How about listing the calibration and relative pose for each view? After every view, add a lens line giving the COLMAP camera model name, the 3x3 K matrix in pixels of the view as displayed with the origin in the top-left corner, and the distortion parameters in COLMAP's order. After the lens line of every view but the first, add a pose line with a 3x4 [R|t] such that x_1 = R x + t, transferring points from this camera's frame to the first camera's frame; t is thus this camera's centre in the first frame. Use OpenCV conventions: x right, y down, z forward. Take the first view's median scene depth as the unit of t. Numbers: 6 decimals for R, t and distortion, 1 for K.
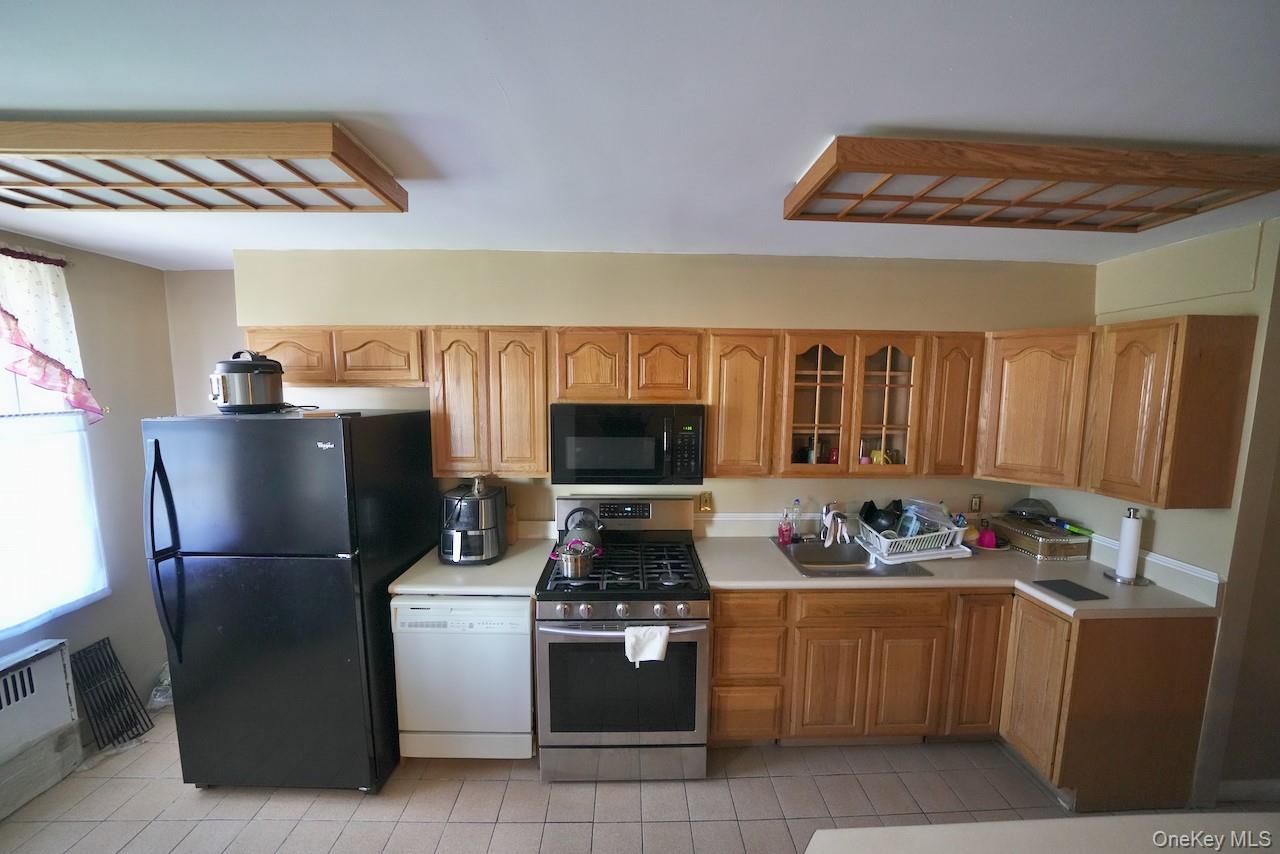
lens RADIAL K [[443.5, 0, 638.5], [0, 443.5, 432.2], [0, 0, 1]] dist [-0.021704, 0.000051]
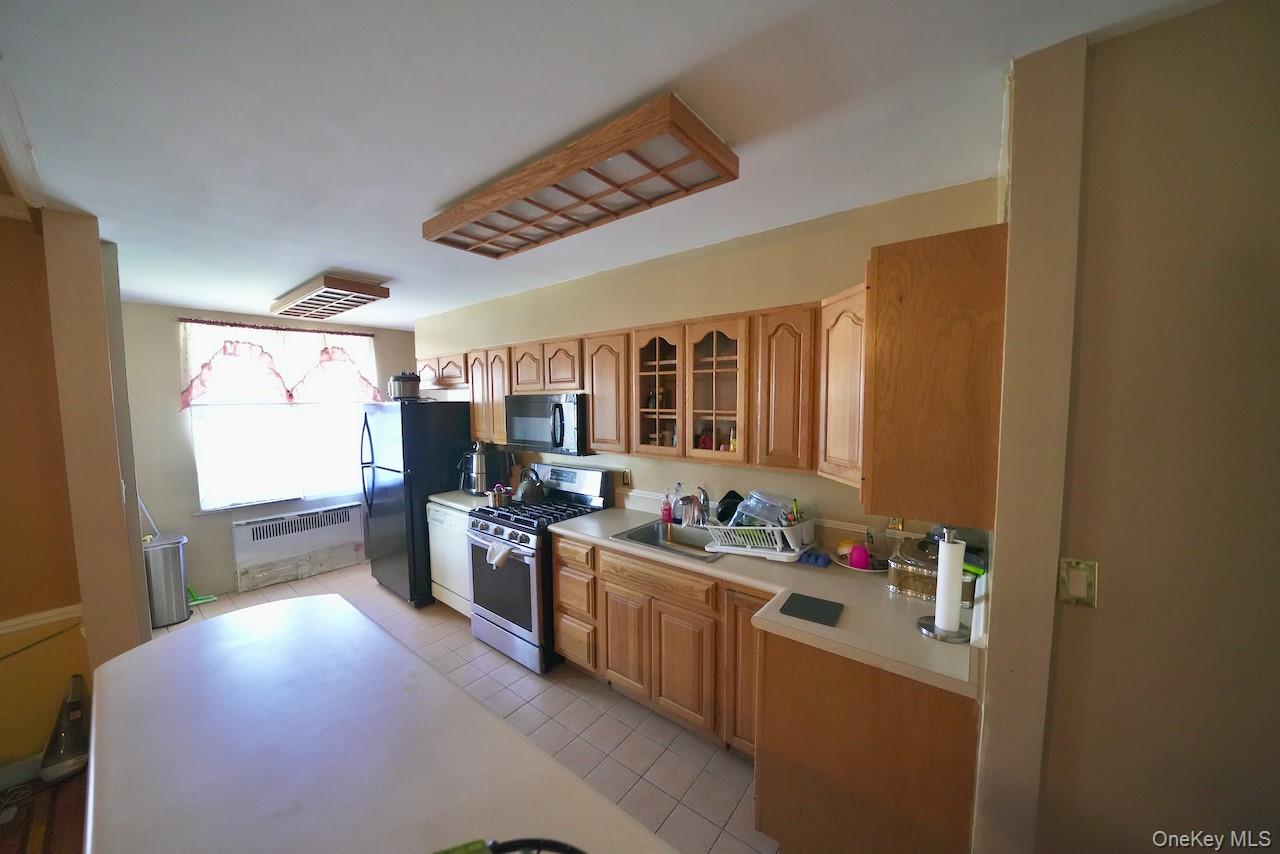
lens RADIAL K [[443.5, 0, 638.5], [0, 443.5, 432.2], [0, 0, 1]] dist [-0.021704, 0.000051]
pose [[0.767064, 0.034369, -0.640649, 1.119363], [-0.055648, 0.998365, -0.013068, 0.058039], [0.639152, 0.045674, 0.767723, 0.129583]]
